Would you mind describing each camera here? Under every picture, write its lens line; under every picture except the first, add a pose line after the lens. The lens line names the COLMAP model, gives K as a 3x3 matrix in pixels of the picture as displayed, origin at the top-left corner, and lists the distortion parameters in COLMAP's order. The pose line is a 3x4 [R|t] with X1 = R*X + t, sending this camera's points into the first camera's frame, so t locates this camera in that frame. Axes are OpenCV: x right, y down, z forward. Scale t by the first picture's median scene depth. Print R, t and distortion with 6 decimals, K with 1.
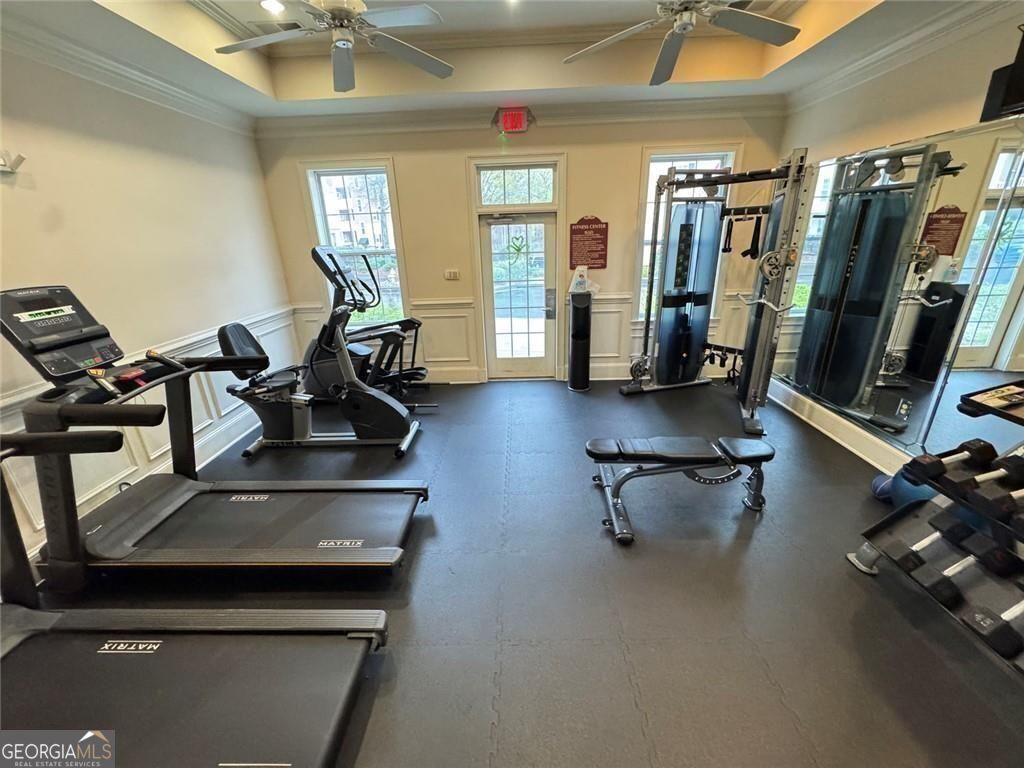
lens RADIAL K [[405.7, 0, 516.3], [0, 405.7, 380.2], [0, 0, 1]] dist [0.001706, 0.000185]
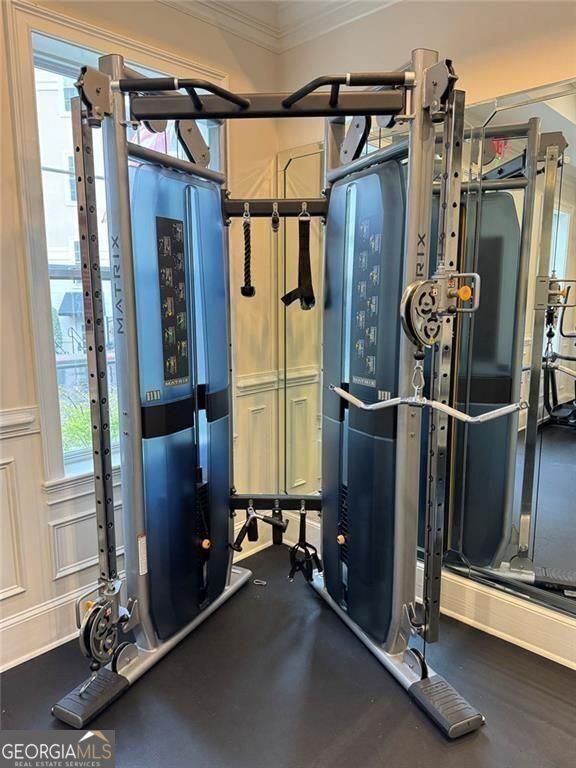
lens RADIAL K [[545.6, 0, 290.3], [0, 545.6, 380.7], [0, 0, 1]] dist [0.049587, -0.003395]
pose [[0.679293, -0.090563, 0.728258, 0.103285], [0.235872, 0.966646, -0.099804, -0.156301], [-0.694929, 0.239572, 0.677997, 0.592776]]
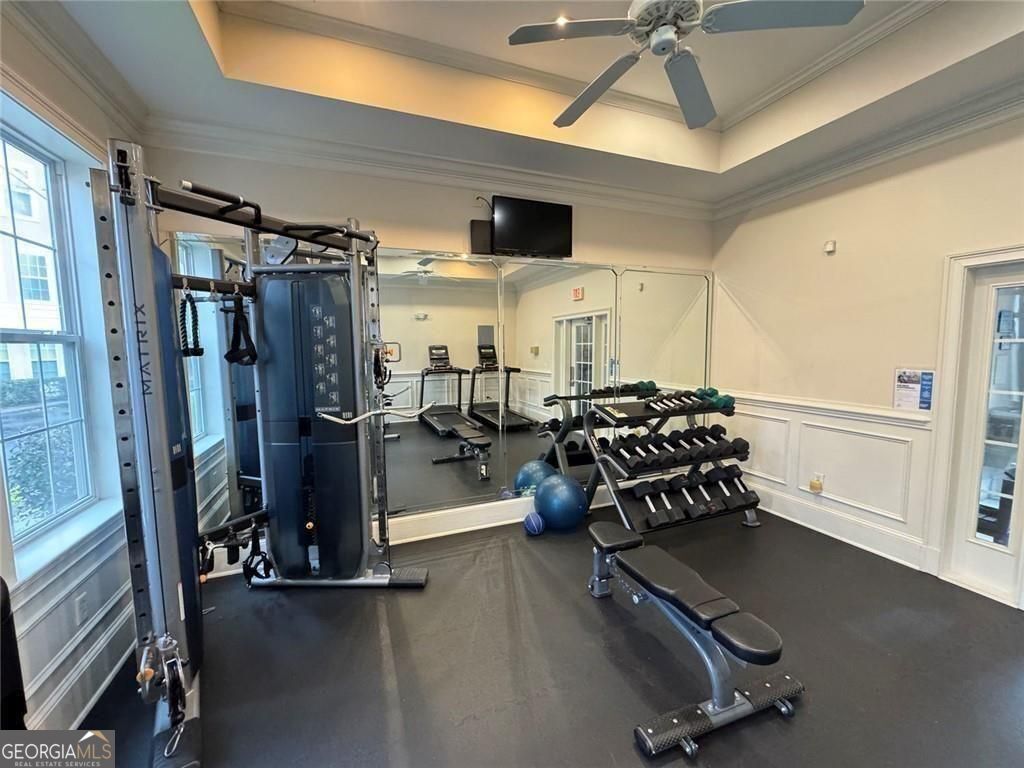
lens RADIAL K [[405.7, 0, 512.0], [0, 405.7, 384.2], [0, 0, 1]] dist [0.001706, 0.000185]
pose [[-0.369507, -0.042677, 0.928247, -0.124612], [0.346512, 0.920563, 0.180260, -0.240239], [-0.862203, 0.388256, -0.325366, 0.849383]]
